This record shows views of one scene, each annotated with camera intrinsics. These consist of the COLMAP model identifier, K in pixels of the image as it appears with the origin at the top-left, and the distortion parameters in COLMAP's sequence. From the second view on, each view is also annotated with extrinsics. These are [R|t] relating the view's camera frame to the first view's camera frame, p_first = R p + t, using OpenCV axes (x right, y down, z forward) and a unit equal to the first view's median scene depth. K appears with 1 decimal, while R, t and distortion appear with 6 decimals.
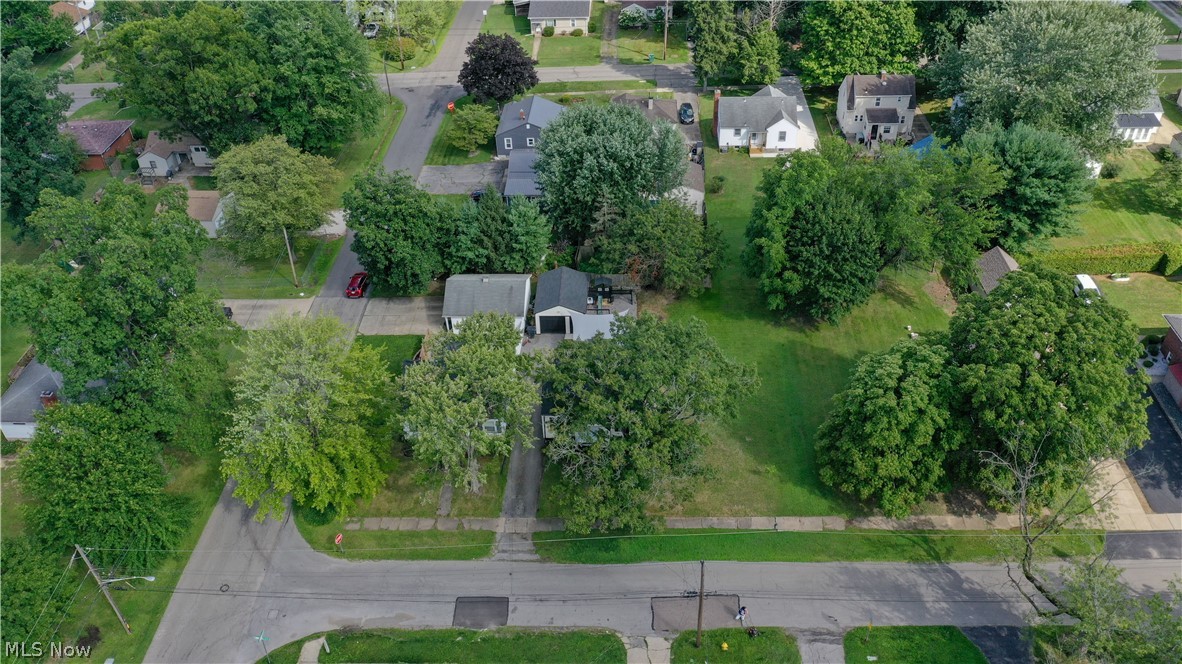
lens RADIAL K [[922.8, 0, 587.0], [0, 922.8, 338.1], [0, 0, 1]] dist [-0.019884, 0.016531]
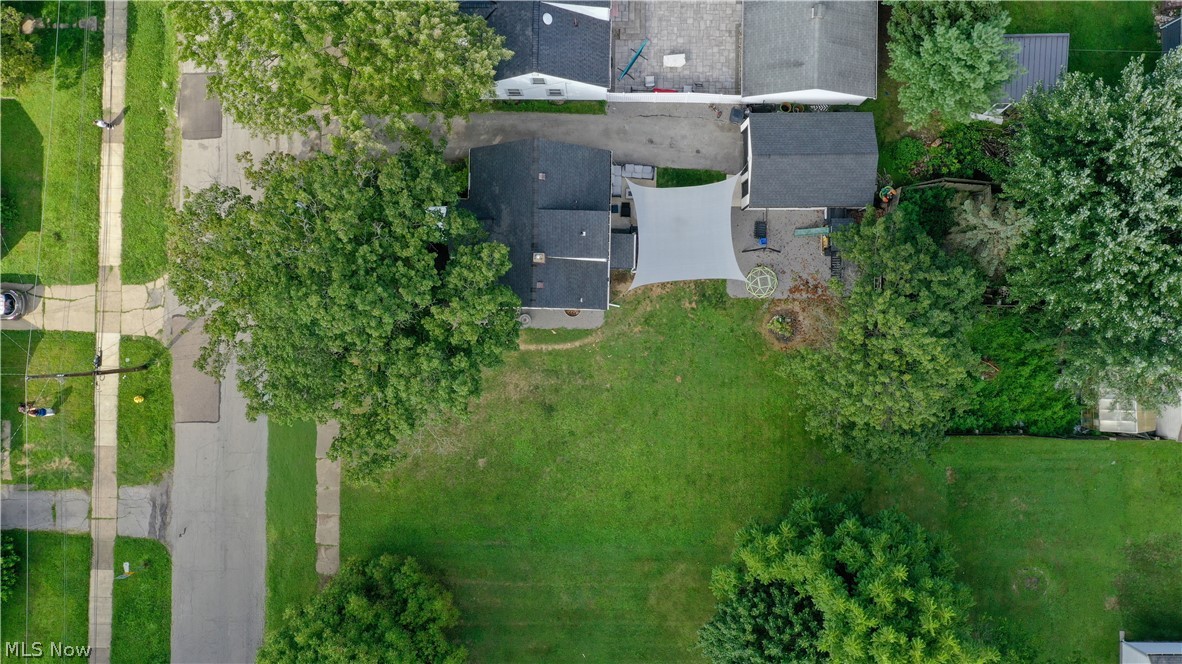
lens RADIAL K [[922.8, 0, 590.1], [0, 922.8, 314.5], [0, 0, 1]] dist [-0.019884, 0.016531]
pose [[0.037671, 0.998872, 0.028901, 0.043903], [-0.603924, -0.000285, 0.797042, -0.418117], [0.796151, -0.047480, 0.603232, 0.579841]]
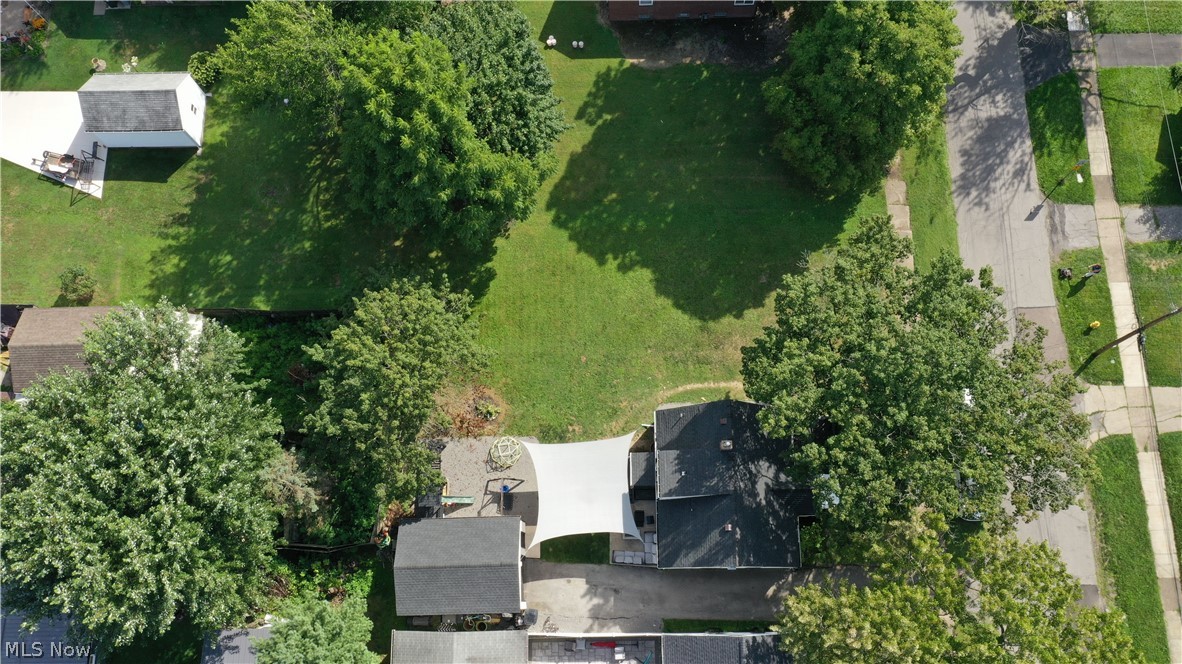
lens RADIAL K [[922.8, 0, 590.5], [0, 922.8, 334.2], [0, 0, 1]] dist [-0.019884, 0.016531]
pose [[-0.061161, -0.949064, 0.309090, -0.074155], [0.636638, 0.201407, 0.744398, -0.450414], [-0.768734, 0.242306, 0.591892, 0.599101]]
